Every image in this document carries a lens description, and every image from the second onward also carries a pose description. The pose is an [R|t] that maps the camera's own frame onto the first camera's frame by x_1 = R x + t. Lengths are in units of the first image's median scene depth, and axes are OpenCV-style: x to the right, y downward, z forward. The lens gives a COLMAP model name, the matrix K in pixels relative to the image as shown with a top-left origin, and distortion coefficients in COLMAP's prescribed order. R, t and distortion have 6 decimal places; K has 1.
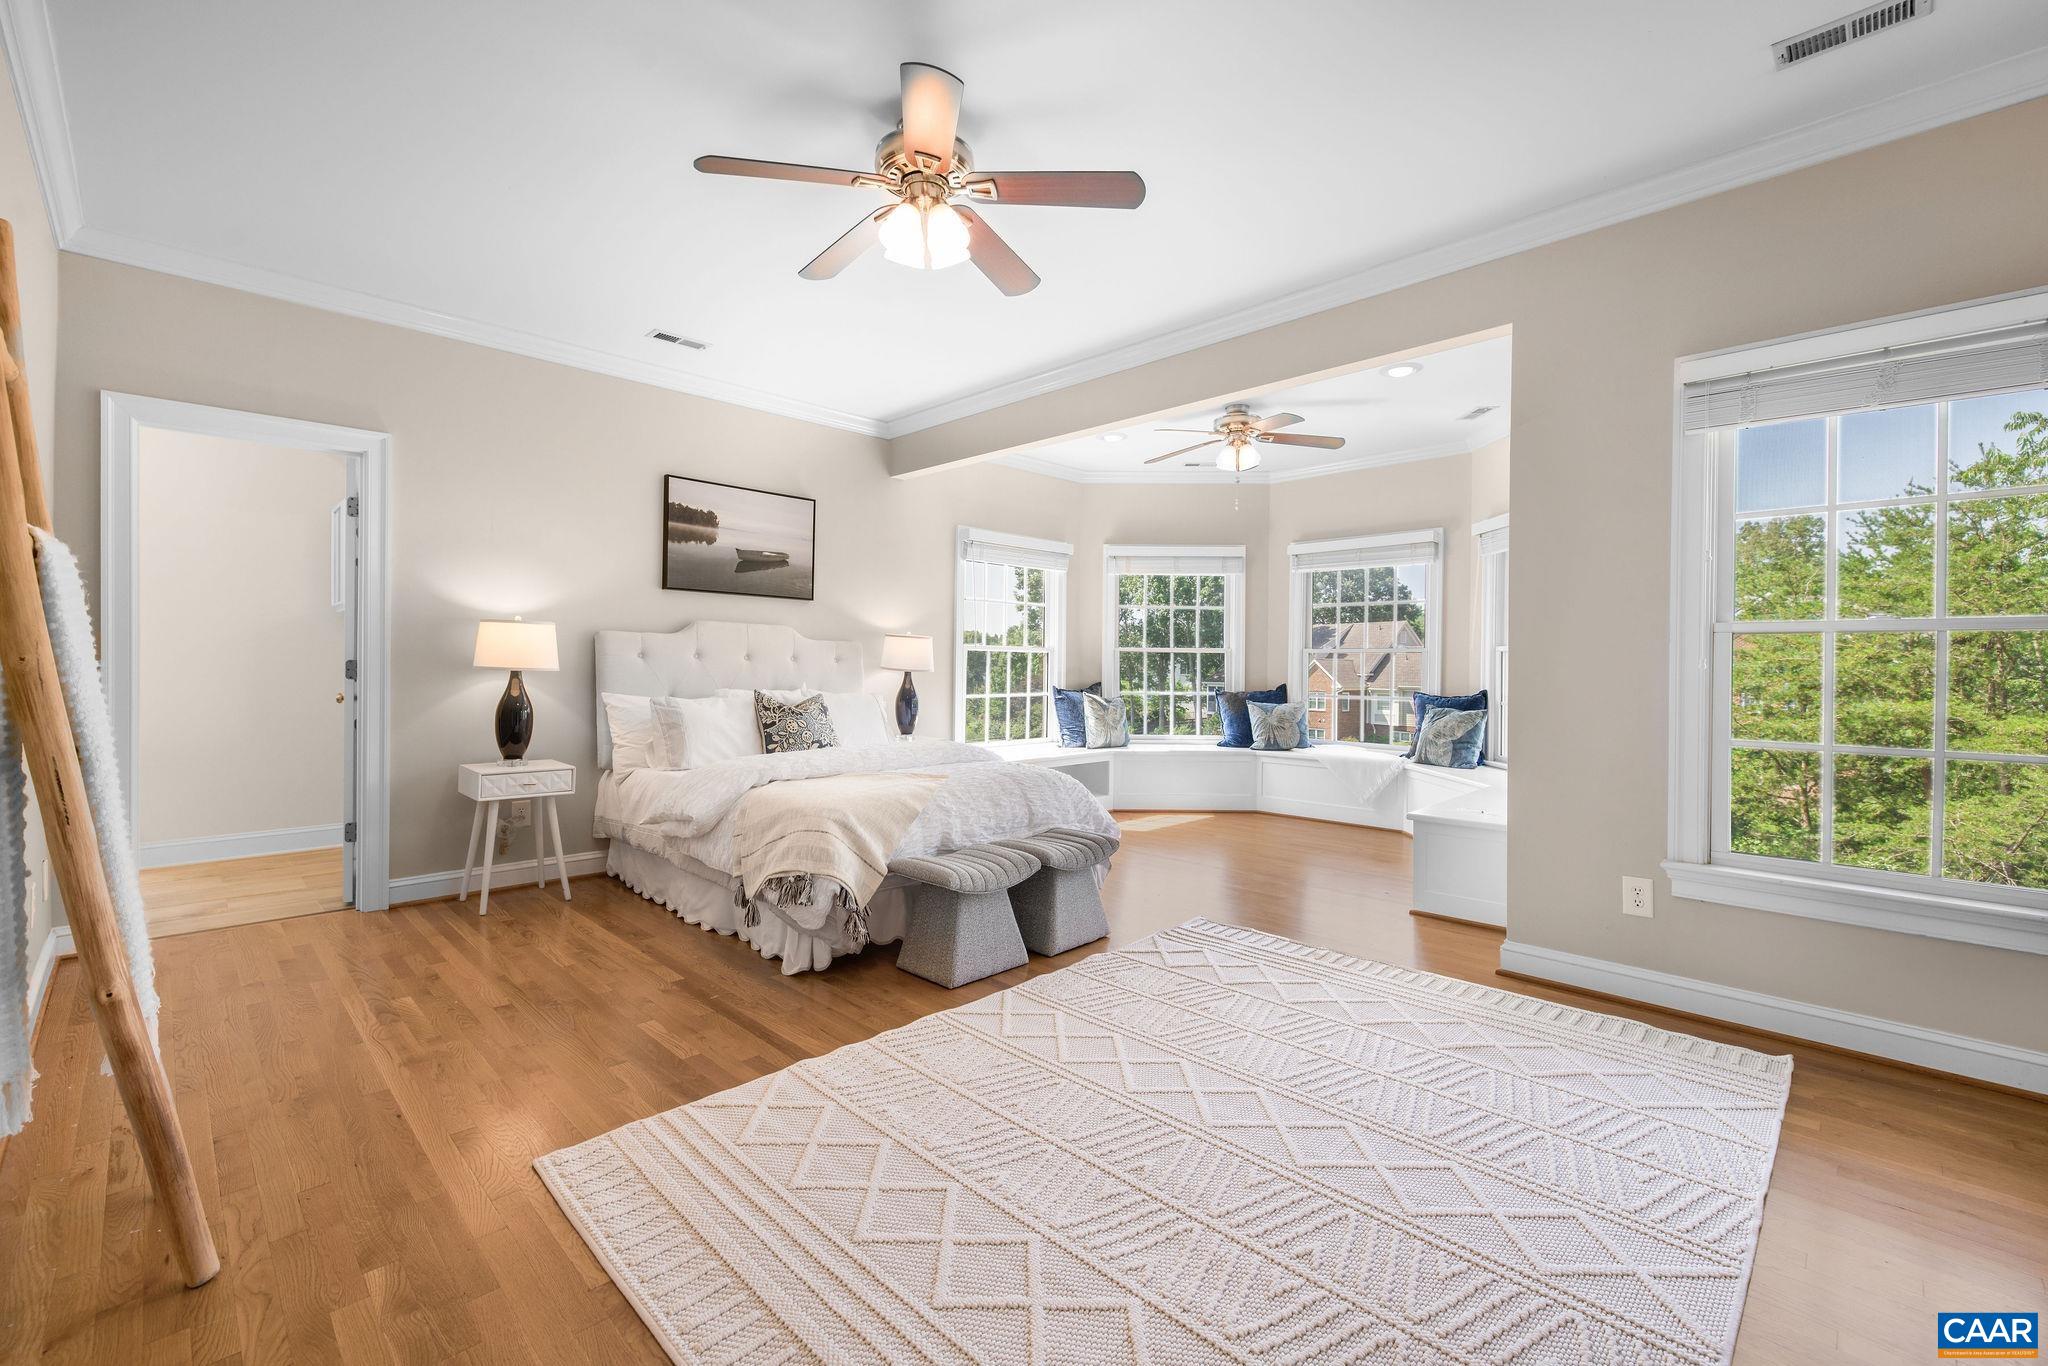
lens RADIAL K [[871.2, 0, 1018.9], [0, 871.2, 670.1], [0, 0, 1]] dist [0.001100, 0.000305]
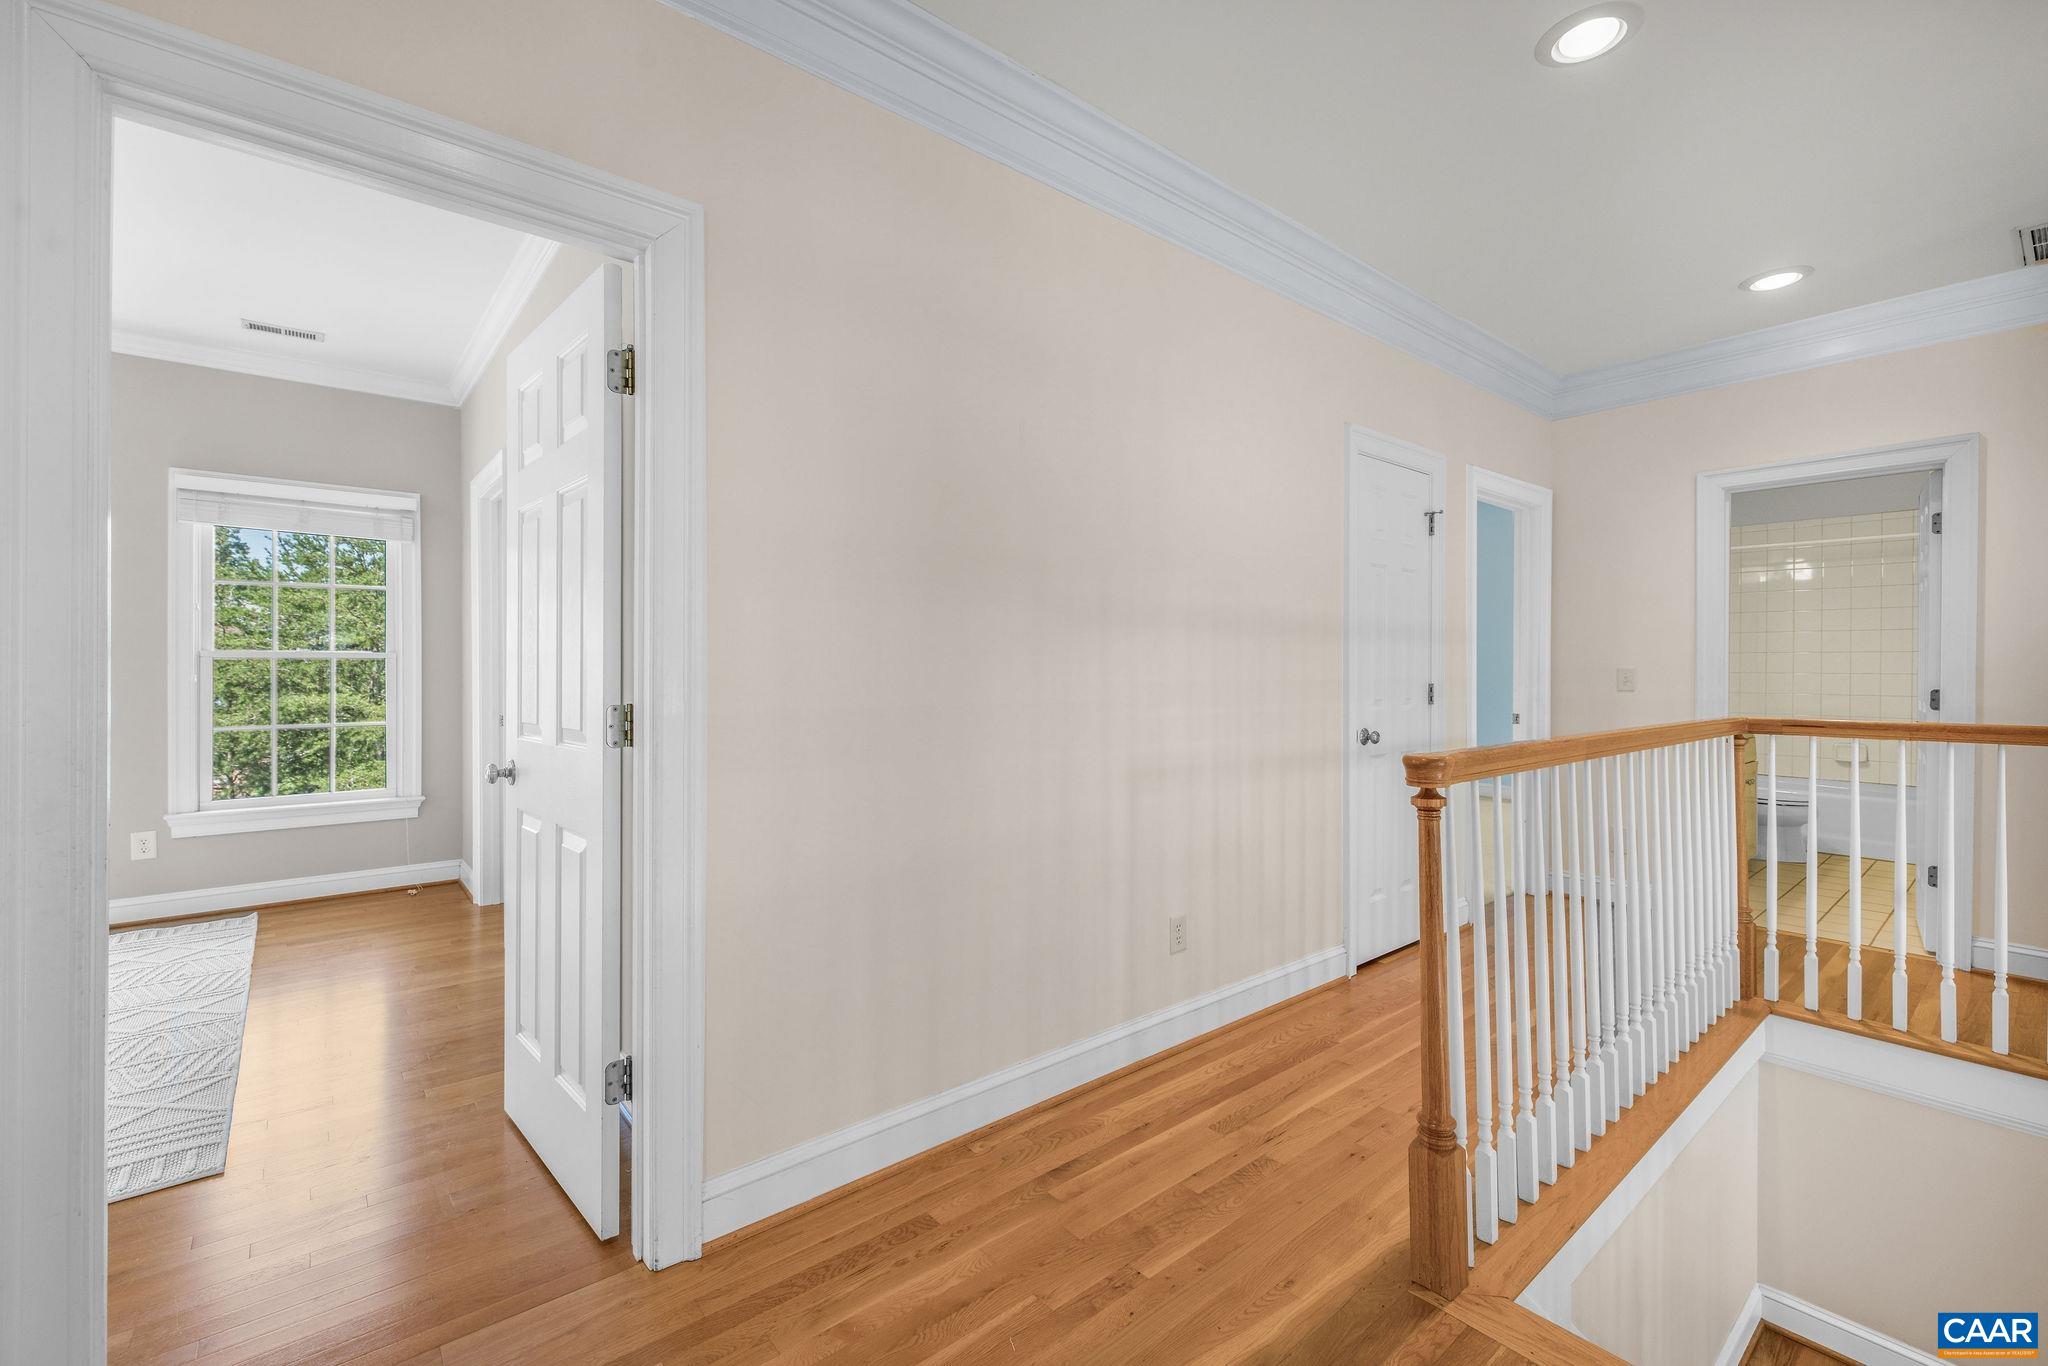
lens RADIAL K [[871.2, 0, 1018.9], [0, 871.2, 670.1], [0, 0, 1]] dist [0.001100, 0.000305]
pose [[0.096307, -0.010290, 0.995298, -0.236750], [0.005174, 0.999938, 0.009837, -0.011648], [-0.995338, 0.004202, 0.096355, -0.230818]]
